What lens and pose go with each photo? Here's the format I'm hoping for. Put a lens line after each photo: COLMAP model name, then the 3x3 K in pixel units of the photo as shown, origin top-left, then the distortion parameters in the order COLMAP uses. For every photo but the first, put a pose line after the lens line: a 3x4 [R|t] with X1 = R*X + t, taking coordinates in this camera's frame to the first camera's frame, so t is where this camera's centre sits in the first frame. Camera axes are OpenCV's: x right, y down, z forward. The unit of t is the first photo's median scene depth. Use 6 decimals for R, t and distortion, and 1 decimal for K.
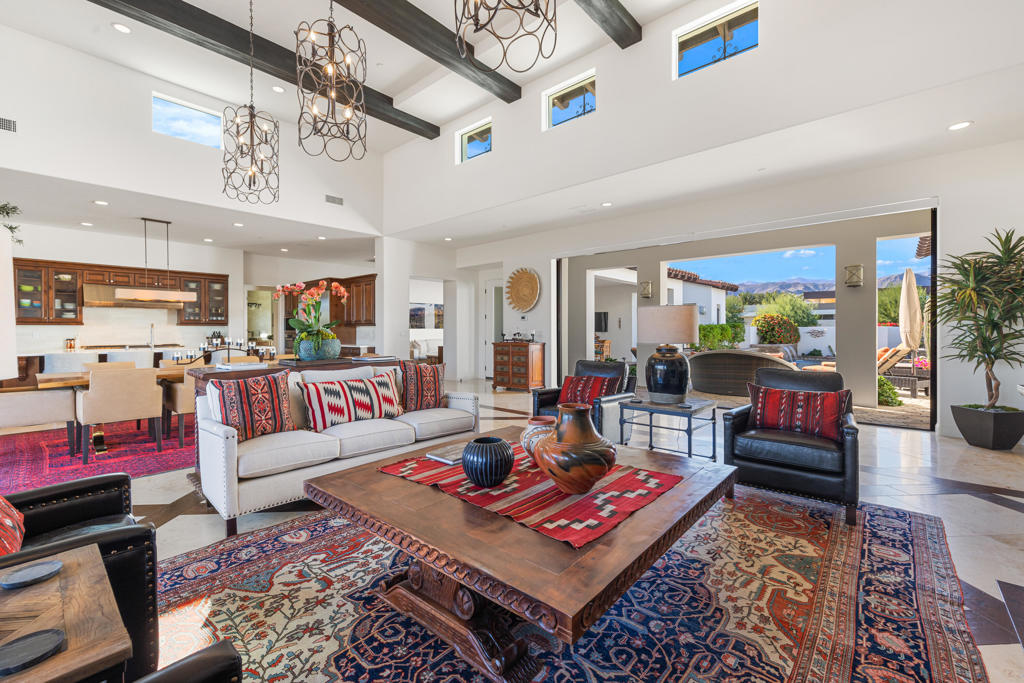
lens RADIAL K [[433.2, 0, 514.1], [0, 433.2, 333.4], [0, 0, 1]] dist [-0.001592, 0.000665]
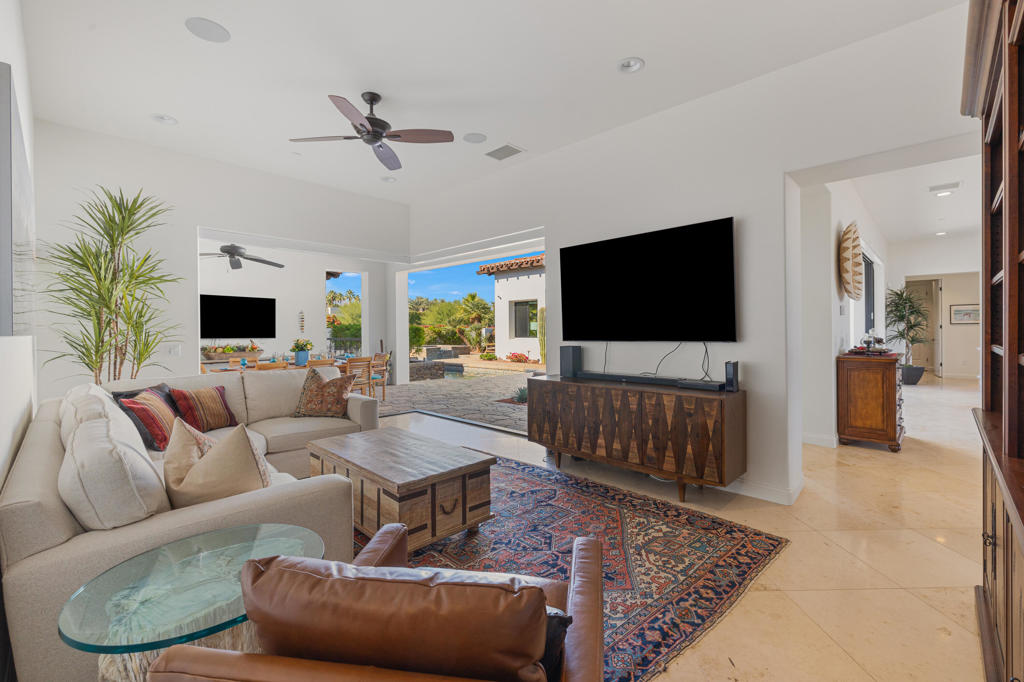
lens RADIAL K [[433.2, 0, 514.1], [0, 433.2, 332.9], [0, 0, 1]] dist [-0.001592, 0.000665]
pose [[0.050316, -0.002471, 0.998730, -0.610038], [0.009976, 0.999948, 0.001971, -0.018190], [-0.998684, 0.009865, 0.050338, 1.579937]]
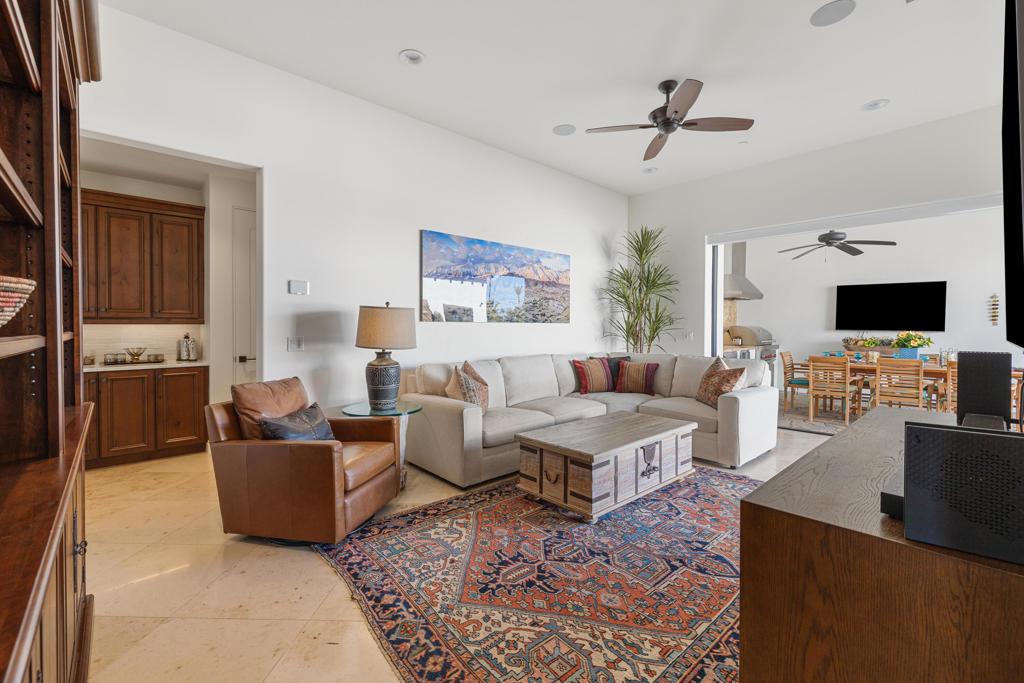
lens RADIAL K [[433.2, 0, 514.1], [0, 433.2, 333.4], [0, 0, 1]] dist [-0.001592, 0.000665]
pose [[0.995247, 0.006202, -0.097184, -0.309544], [-0.005023, 0.999911, 0.012372, -0.012088], [0.097252, -0.011825, 0.995190, 1.306306]]
